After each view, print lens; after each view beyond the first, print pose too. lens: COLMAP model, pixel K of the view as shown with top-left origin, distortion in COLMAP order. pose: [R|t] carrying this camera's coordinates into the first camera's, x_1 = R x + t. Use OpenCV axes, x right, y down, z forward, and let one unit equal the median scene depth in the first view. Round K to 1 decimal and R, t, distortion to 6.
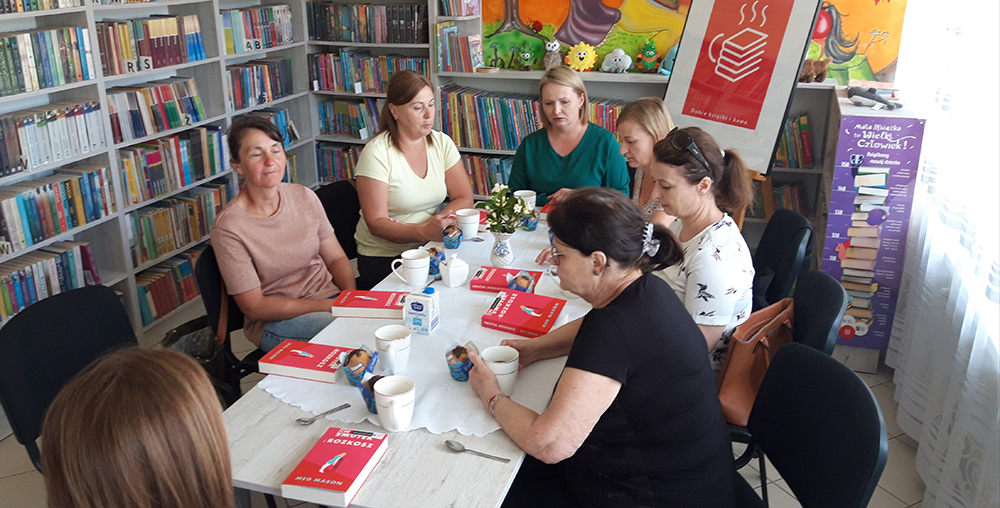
lens RADIAL K [[823.6, 0, 493.6], [0, 823.6, 253.5], [0, 0, 1]] dist [0.125639, -0.234535]
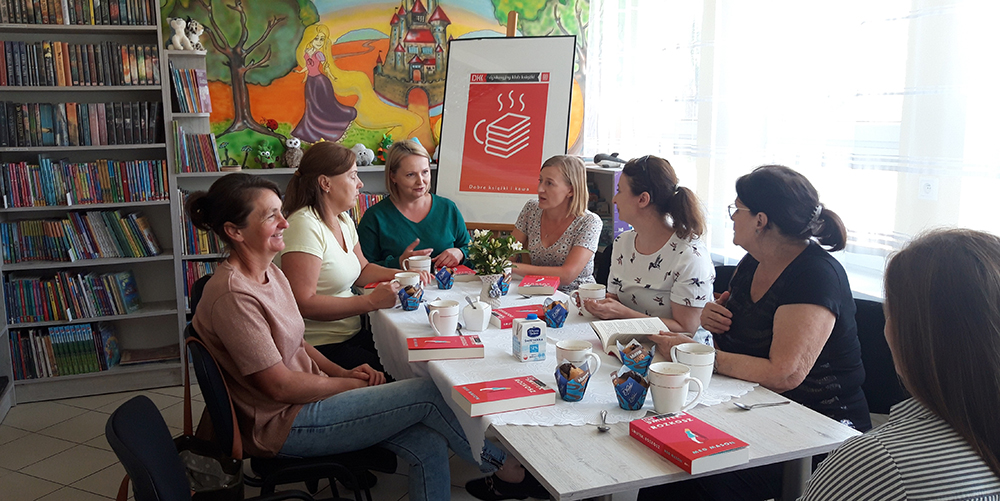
lens RADIAL K [[811.0, 0, 500.0], [0, 811.0, 250.5], [0, 0, 1]] dist [0.135062, -0.253662]
pose [[0.777946, -0.105562, 0.619401, -0.427484], [0.217462, 0.970098, -0.107795, 0.039407], [-0.589501, 0.218554, 0.777639, 0.148922]]
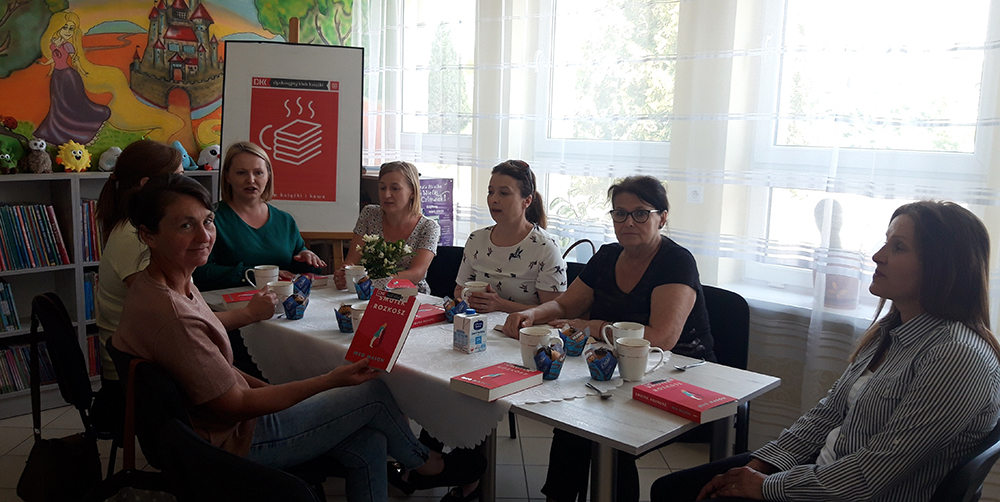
lens RADIAL K [[811.1, 0, 500.0], [0, 811.1, 251.0], [0, 0, 1]] dist [0.081324, -0.140630]
pose [[0.421011, -0.117322, 0.899436, -0.604855], [0.279785, 0.960046, -0.005735, -0.008001], [-0.862827, 0.254063, 0.437015, 0.296110]]
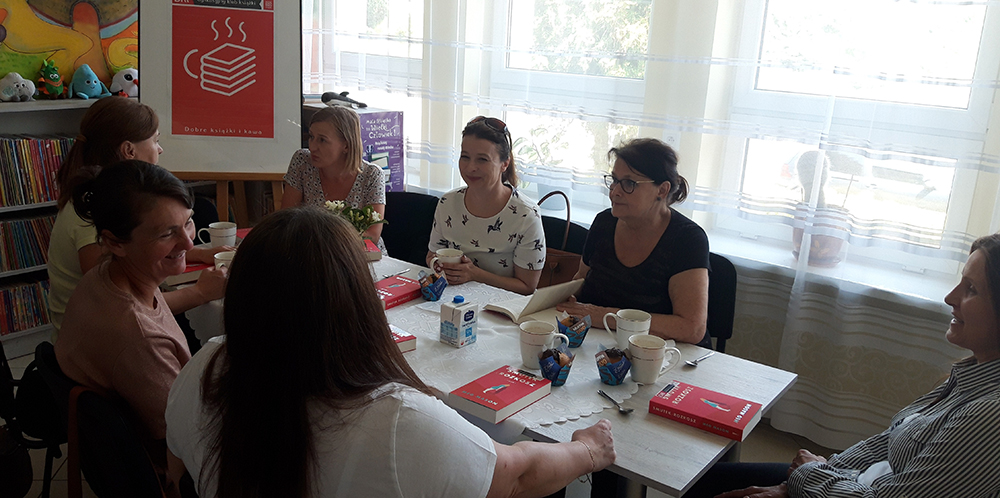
lens RADIAL K [[807.8, 0, 500.0], [0, 807.8, 249.0], [0, 0, 1]] dist [0.076810, -0.139813]
pose [[0.325419, -0.229512, 0.917293, -0.548401], [0.270587, 0.952130, 0.142235, -0.078546], [-0.906027, 0.201921, 0.371944, 0.362948]]
